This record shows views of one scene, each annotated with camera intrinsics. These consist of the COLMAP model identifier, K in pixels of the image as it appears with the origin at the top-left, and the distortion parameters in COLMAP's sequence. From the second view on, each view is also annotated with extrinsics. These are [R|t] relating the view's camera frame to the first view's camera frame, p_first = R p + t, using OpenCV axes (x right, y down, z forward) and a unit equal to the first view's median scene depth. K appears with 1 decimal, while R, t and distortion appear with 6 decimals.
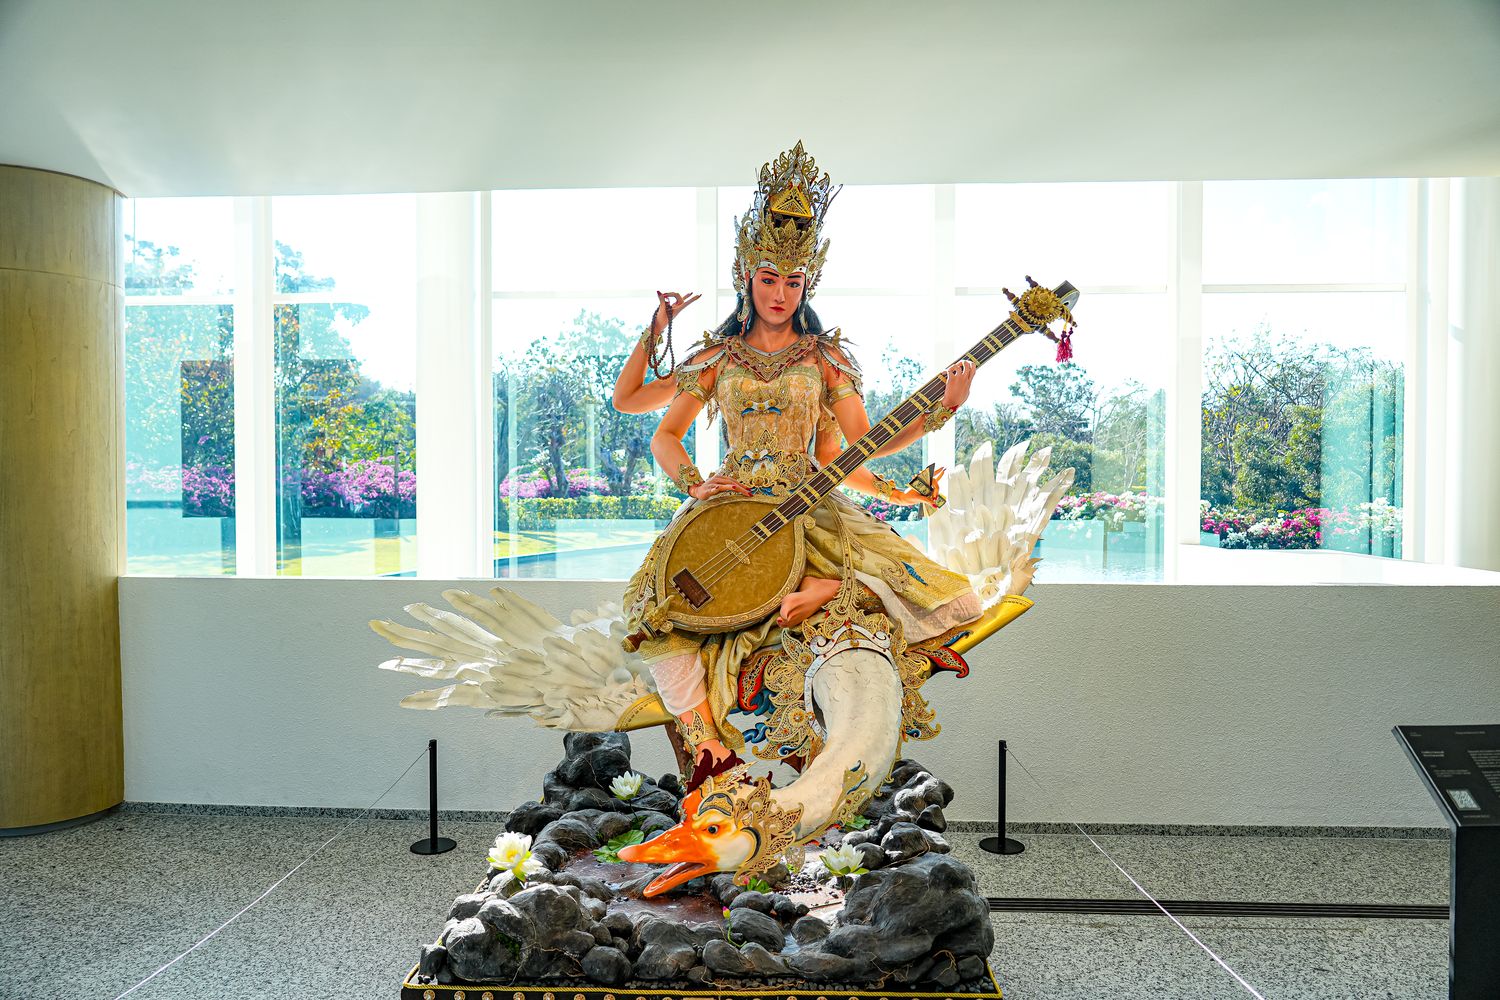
lens RADIAL K [[981.8, 0, 749.8], [0, 981.8, 501.9], [0, 0, 1]] dist [-0.022153, 0.004591]
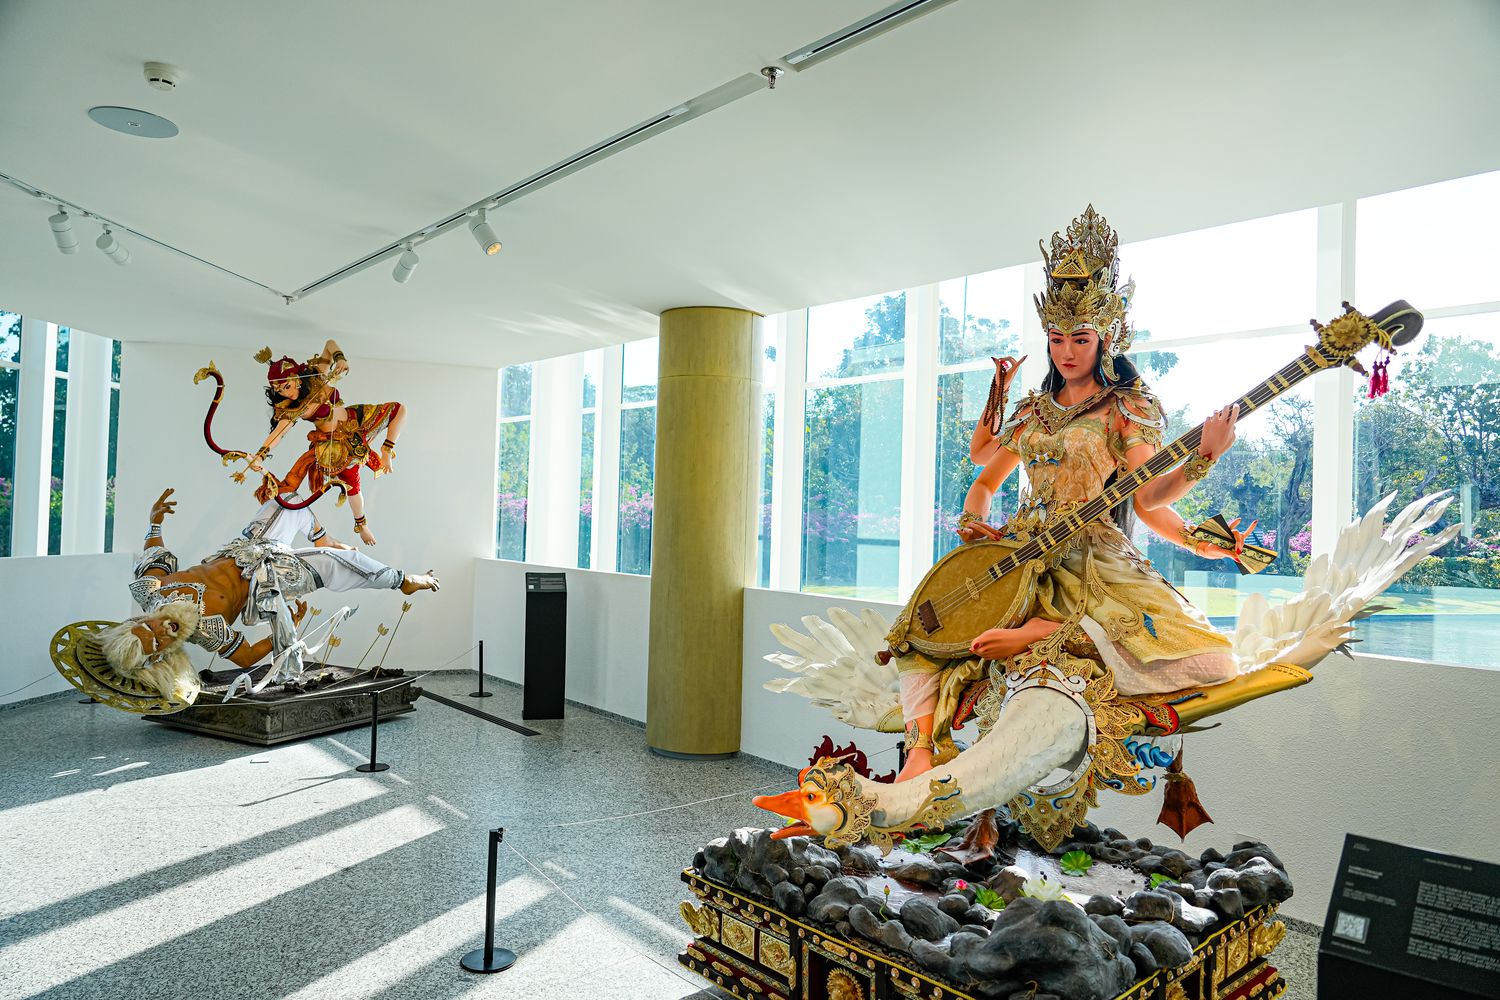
lens RADIAL K [[981.8, 0, 746.8], [0, 981.8, 496.6], [0, 0, 1]] dist [-0.022153, 0.004591]
pose [[0.700404, 0.004512, -0.713732, 0.542075], [-0.044170, 0.998337, -0.037034, -0.001457], [0.712378, 0.057465, 0.699439, 0.023747]]
